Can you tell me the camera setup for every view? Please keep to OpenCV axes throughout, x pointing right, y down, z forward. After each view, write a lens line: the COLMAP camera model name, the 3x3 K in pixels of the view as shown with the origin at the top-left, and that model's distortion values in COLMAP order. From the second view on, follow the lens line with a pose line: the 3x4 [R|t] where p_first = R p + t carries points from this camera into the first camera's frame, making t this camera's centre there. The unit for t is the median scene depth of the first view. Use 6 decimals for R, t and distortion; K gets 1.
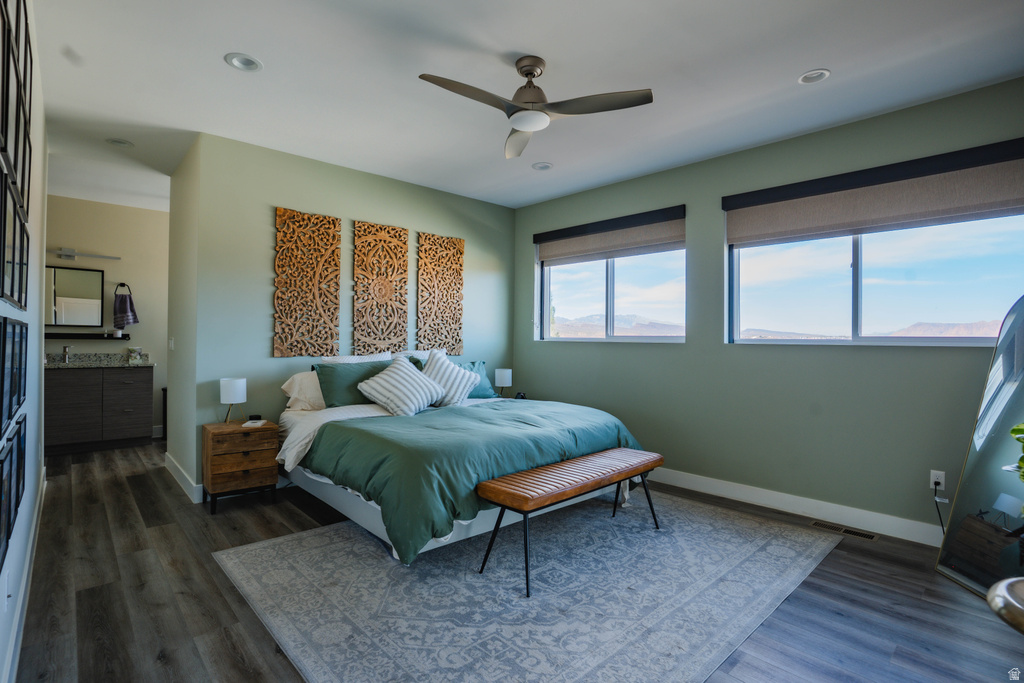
lens RADIAL K [[498.6, 0, 506.5], [0, 498.6, 341.4], [0, 0, 1]] dist [-0.086139, 0.039881]
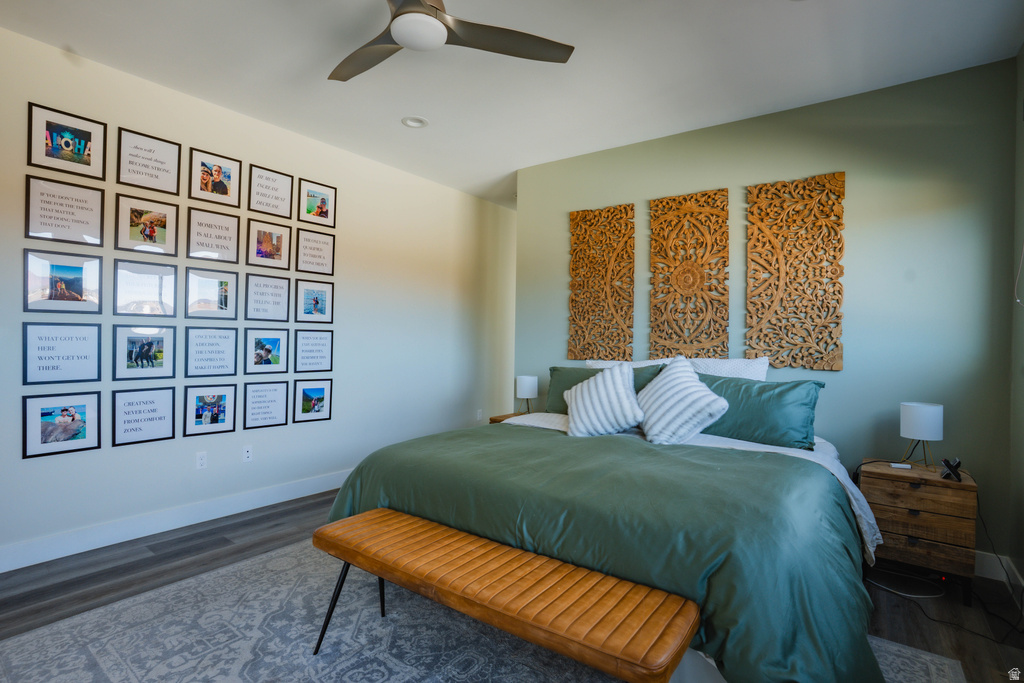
lens RADIAL K [[498.6, 0, 506.5], [0, 498.6, 341.4], [0, 0, 1]] dist [-0.086139, 0.039881]
pose [[0.186918, -0.008350, -0.982340, 0.456591], [-0.018134, 0.999764, -0.011949, 0.008594], [0.982208, 0.020048, 0.186722, 0.598592]]
